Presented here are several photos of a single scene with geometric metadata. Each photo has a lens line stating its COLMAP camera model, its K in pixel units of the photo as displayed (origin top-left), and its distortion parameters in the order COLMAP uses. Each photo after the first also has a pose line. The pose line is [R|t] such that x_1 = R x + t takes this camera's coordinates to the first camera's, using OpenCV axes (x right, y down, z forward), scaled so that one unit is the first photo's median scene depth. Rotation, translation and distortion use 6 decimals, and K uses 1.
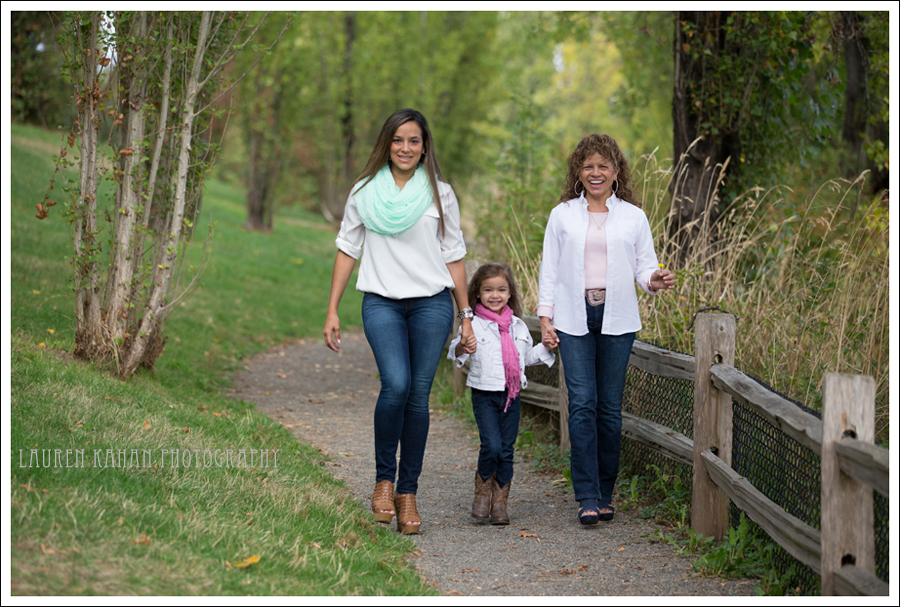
lens RADIAL K [[3359.2, 0, 452.0], [0, 3359.2, 303.4], [0, 0, 1]] dist [0.572411, 0.000000]
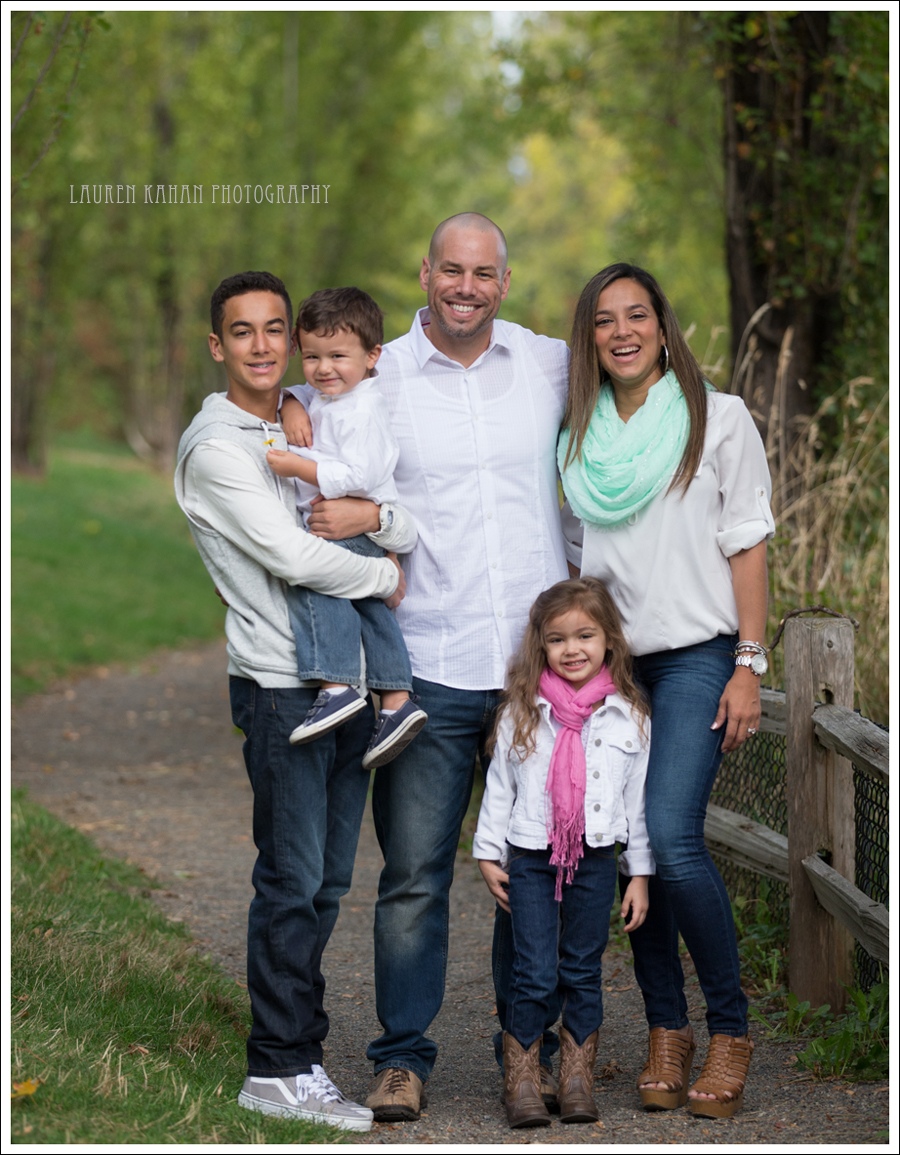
lens RADIAL K [[4820.3, 0, 448.2], [0, 4820.3, 577.5], [0, 0, 1]] dist [0.278611, 0.000000]
pose [[0.998926, -0.039481, 0.024236, -0.004657], [0.038387, 0.998291, 0.044061, -0.041044], [-0.025934, -0.043083, 0.998735, 0.169336]]
